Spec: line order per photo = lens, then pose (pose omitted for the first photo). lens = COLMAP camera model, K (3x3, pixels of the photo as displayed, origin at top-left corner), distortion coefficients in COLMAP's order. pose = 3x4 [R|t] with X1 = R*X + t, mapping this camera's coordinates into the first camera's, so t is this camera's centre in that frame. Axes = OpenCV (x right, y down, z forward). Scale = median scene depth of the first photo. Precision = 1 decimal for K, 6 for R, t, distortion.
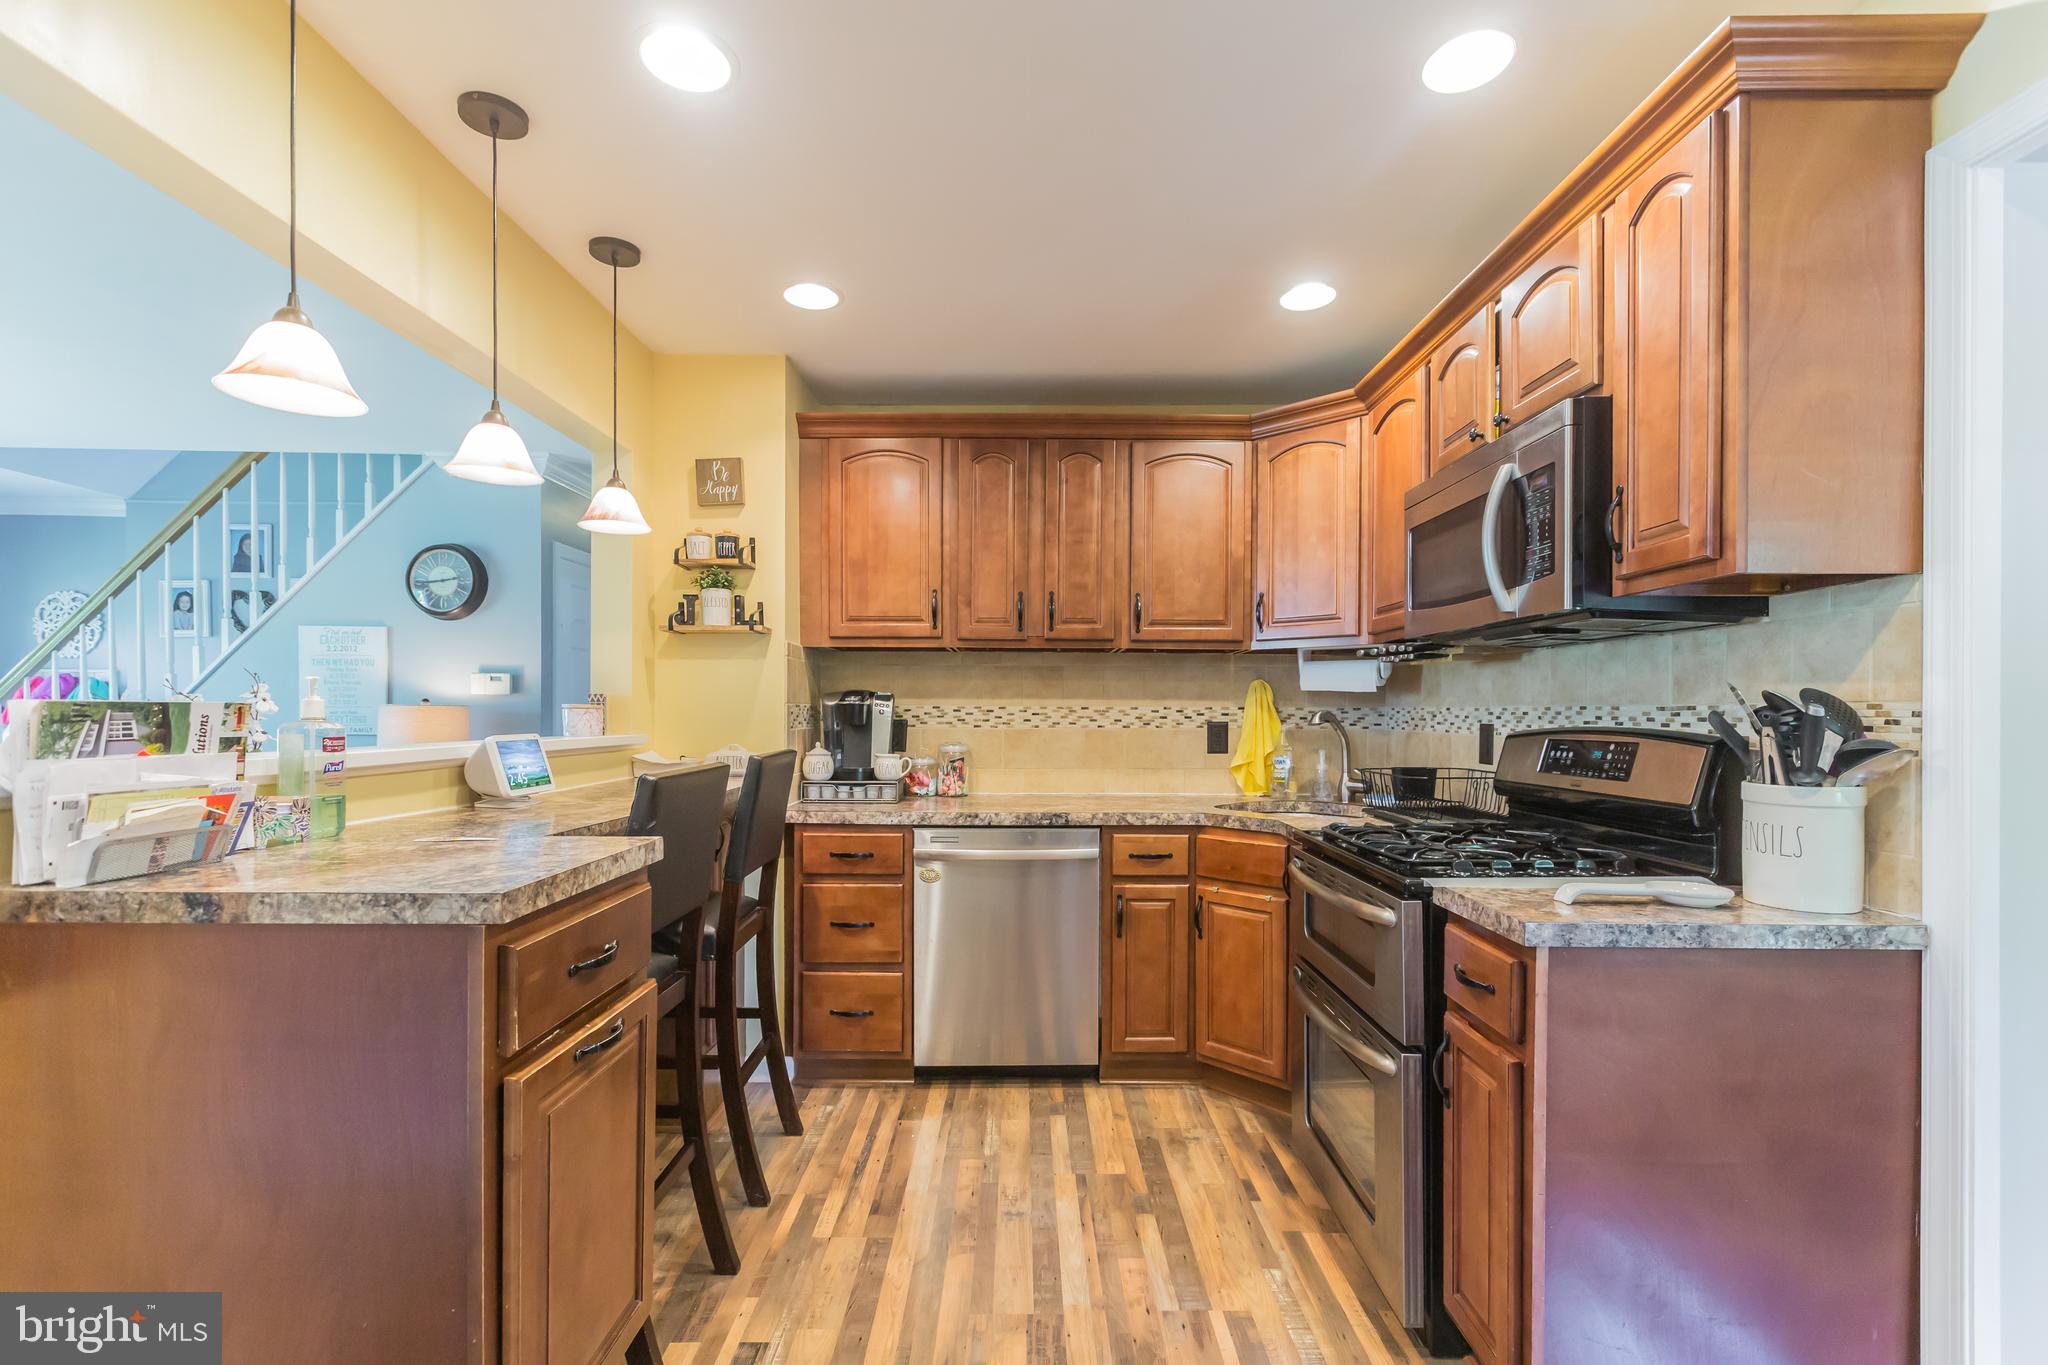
lens RADIAL K [[900.4, 0, 1038.3], [0, 900.4, 719.7], [0, 0, 1]] dist [-0.000786, 0.000219]
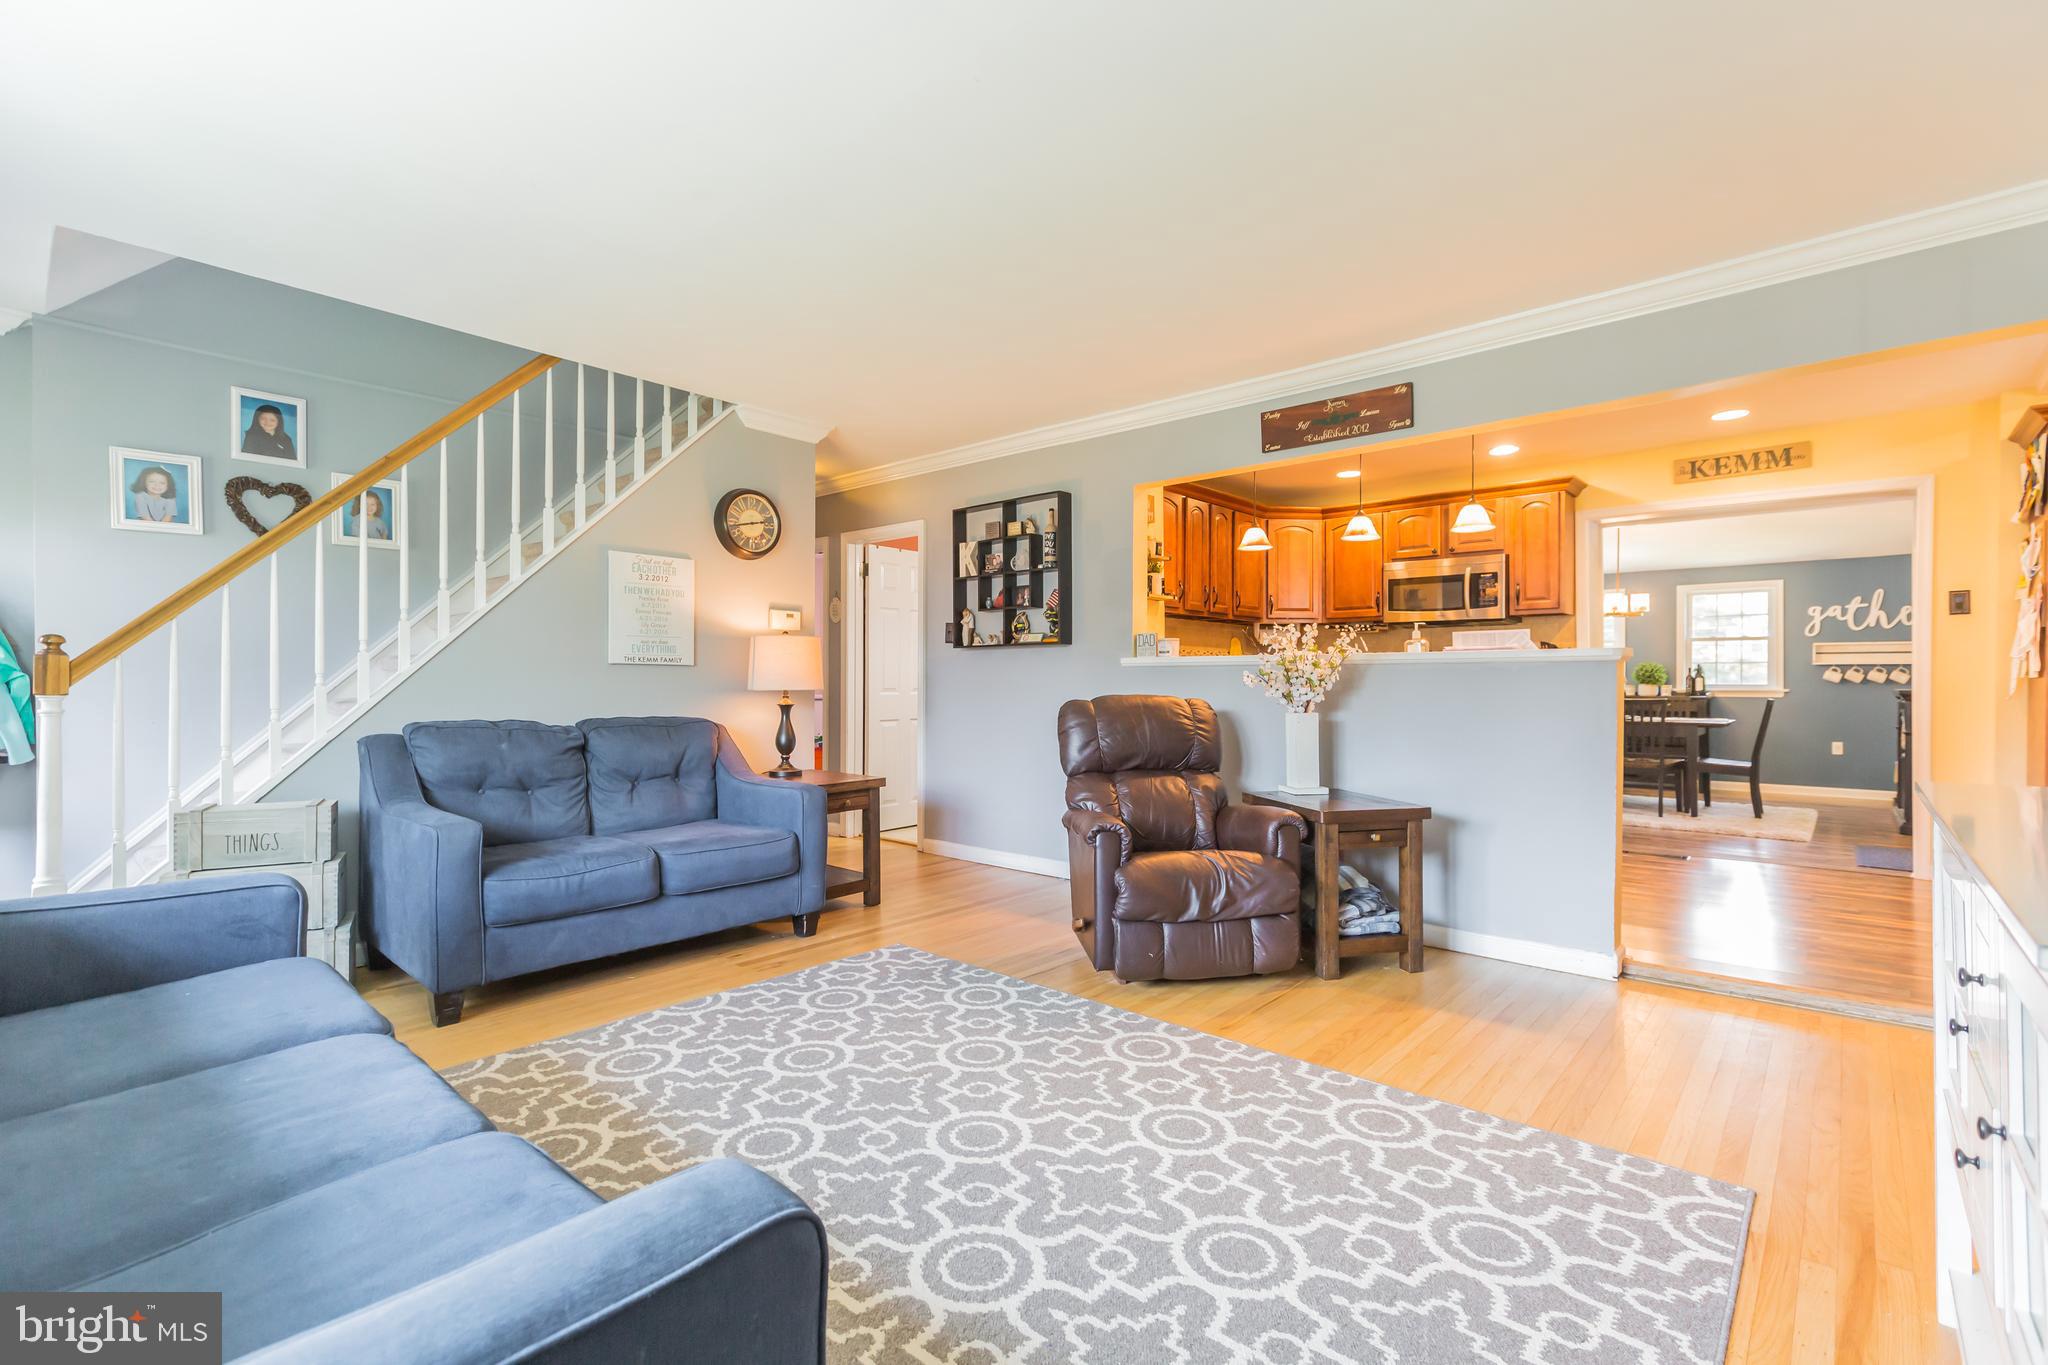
lens RADIAL K [[900.4, 0, 1039.2], [0, 900.4, 676.6], [0, 0, 1]] dist [-0.000786, 0.000219]
pose [[0.676803, -0.000792, 0.736163, -1.228696], [0.009915, 0.999919, -0.008041, 0.042362], [-0.736097, 0.012741, 0.676756, 0.013346]]
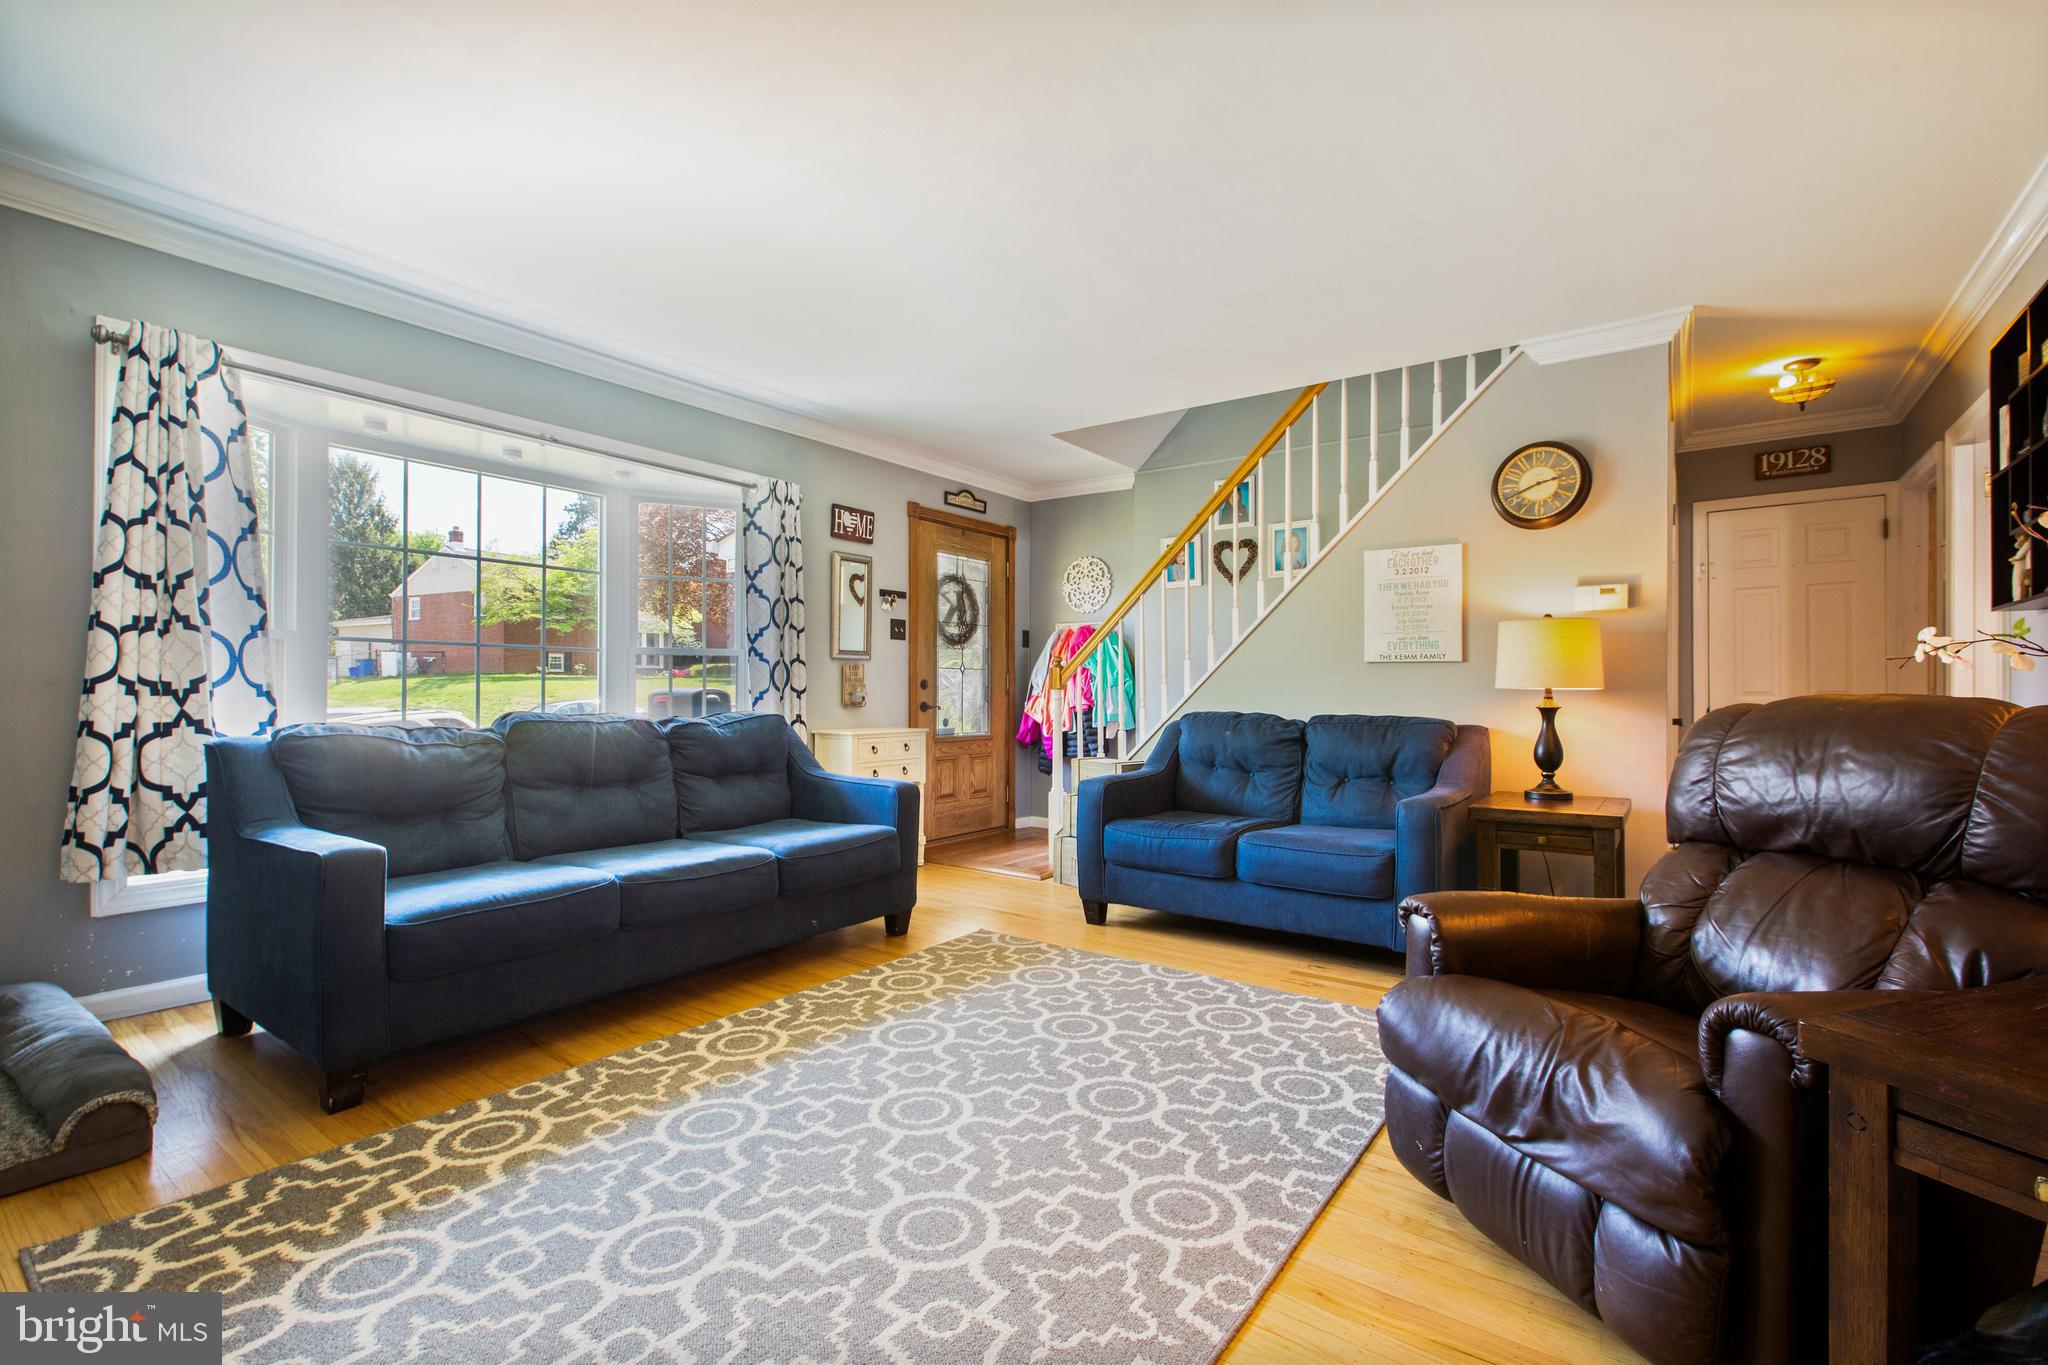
lens RADIAL K [[900.4, 0, 1033.4], [0, 900.4, 686.9], [0, 0, 1]] dist [-0.000786, 0.000219]
pose [[0.804032, -0.005380, -0.594561, -0.534465], [-0.003562, 0.999898, -0.013865, 0.057861], [0.594575, 0.013266, 0.803931, 0.001182]]
